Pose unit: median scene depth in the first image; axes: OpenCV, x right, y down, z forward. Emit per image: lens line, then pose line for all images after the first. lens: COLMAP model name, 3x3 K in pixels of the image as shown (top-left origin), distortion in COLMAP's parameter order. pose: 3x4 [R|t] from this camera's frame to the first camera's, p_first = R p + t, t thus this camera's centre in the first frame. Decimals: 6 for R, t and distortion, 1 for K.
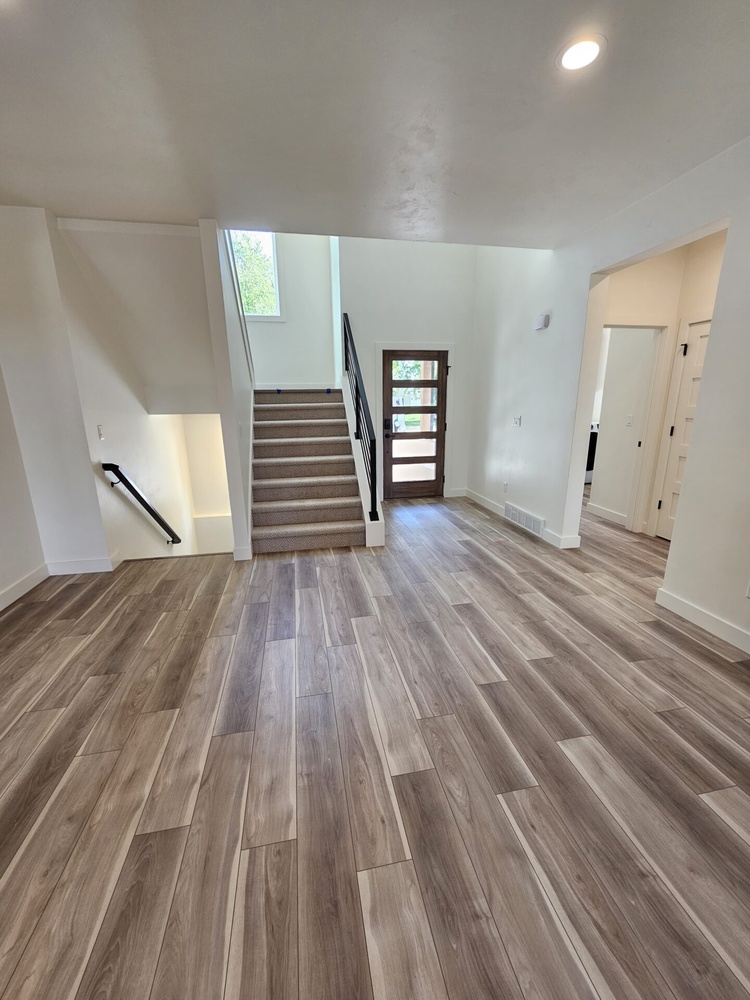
lens RADIAL K [[409.8, 0, 375.4], [0, 409.8, 505.6], [0, 0, 1]] dist [-0.002967, 0.000705]
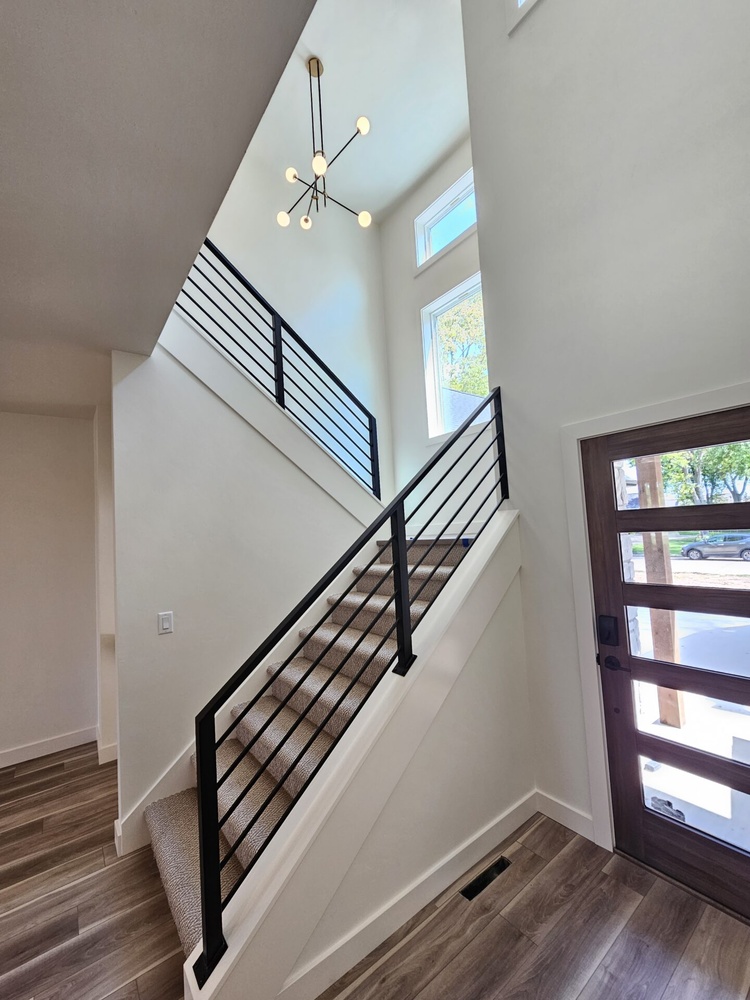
lens RADIAL K [[409.8, 0, 376.5], [0, 409.8, 504.3], [0, 0, 1]] dist [-0.002967, 0.000705]
pose [[0.446944, -0.072439, -0.891624, 0.703389], [-0.178771, 0.969378, -0.168368, -0.551978], [0.876517, 0.234648, 0.420307, 1.708779]]
